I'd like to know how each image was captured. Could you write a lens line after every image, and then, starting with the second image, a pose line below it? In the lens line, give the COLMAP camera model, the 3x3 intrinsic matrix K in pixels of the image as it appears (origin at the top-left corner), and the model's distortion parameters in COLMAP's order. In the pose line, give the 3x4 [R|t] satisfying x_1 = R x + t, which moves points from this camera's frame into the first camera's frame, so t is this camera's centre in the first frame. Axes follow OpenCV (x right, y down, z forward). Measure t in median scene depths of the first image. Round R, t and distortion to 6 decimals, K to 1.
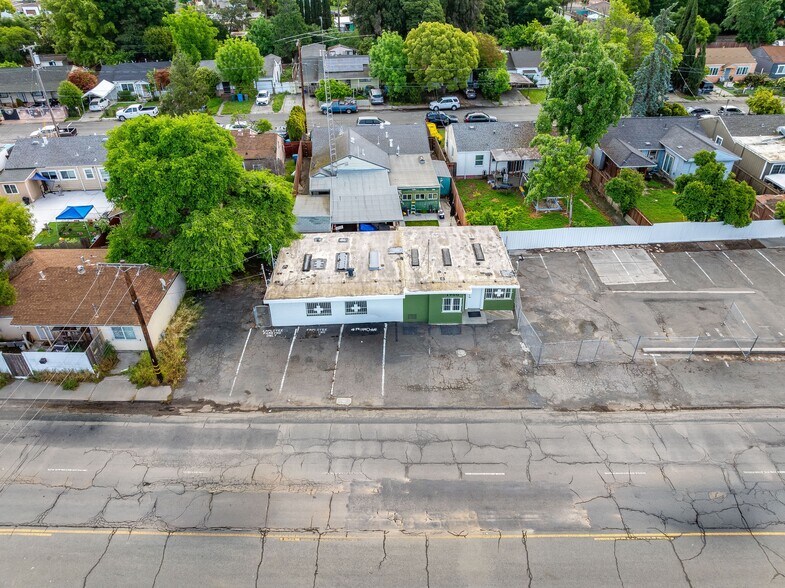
lens RADIAL K [[554.3, 0, 393.6], [0, 554.3, 291.5], [0, 0, 1]] dist [-0.040576, 0.001049]
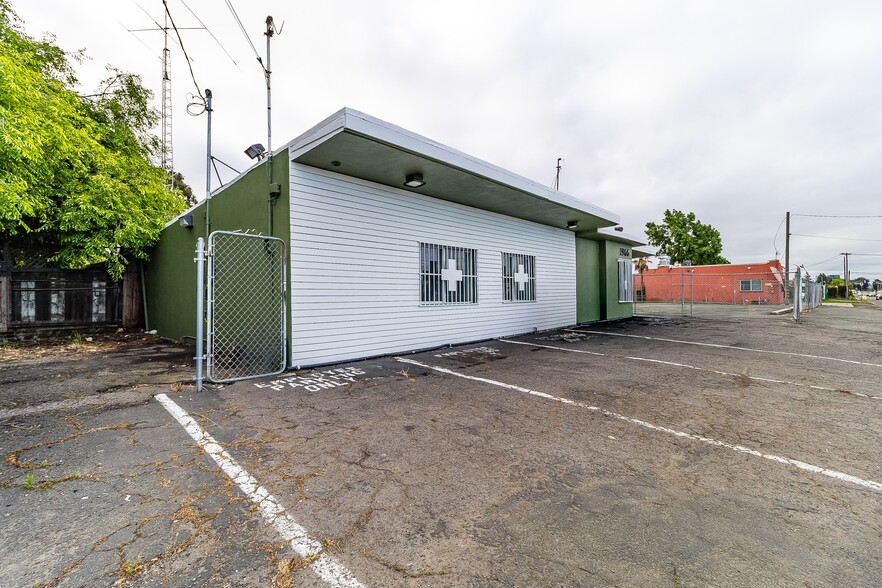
lens RADIAL K [[408.1, 0, 433.5], [0, 408.1, 294.0], [0, 0, 1]] dist [-0.003264, -0.002181]
pose [[0.707621, 0.007112, 0.706556, -0.282480], [0.401768, 0.818523, -0.410613, 0.118974], [-0.581253, 0.574430, 0.576347, 0.875921]]
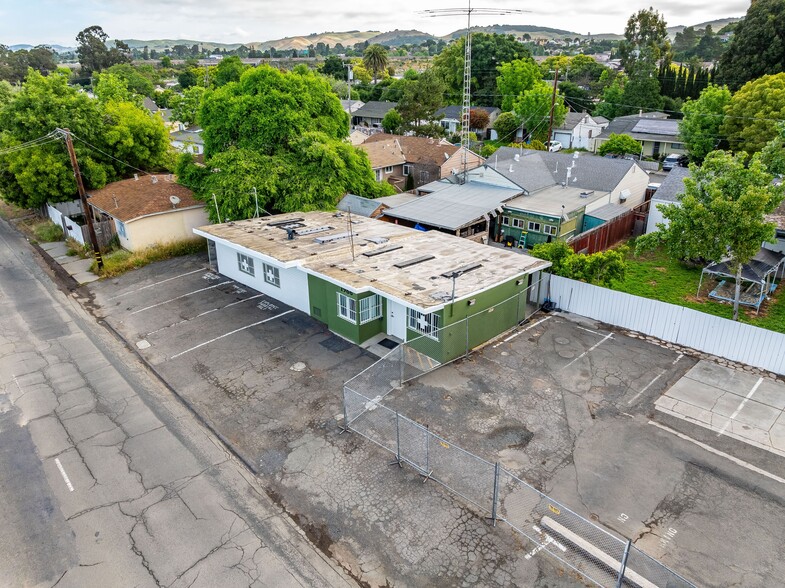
lens RADIAL K [[554.3, 0, 392.1], [0, 554.3, 291.9], [0, 0, 1]] dist [-0.040576, 0.001049]
pose [[0.683174, 0.285071, -0.672316, 0.575995], [-0.411433, 0.910883, -0.031851, 0.005133], [0.603321, 0.298373, 0.739579, 0.520878]]
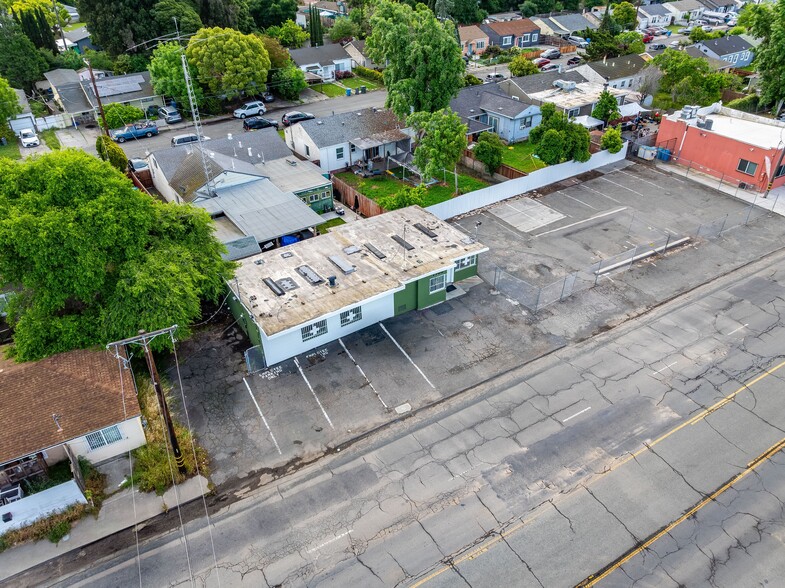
lens RADIAL K [[554.3, 0, 394.8], [0, 554.3, 291.8], [0, 0, 1]] dist [-0.040576, 0.001049]
pose [[0.861047, -0.284302, 0.421628, -0.376091], [0.291096, 0.955400, 0.049747, -0.033238], [-0.416966, 0.079900, 0.905403, 0.130860]]
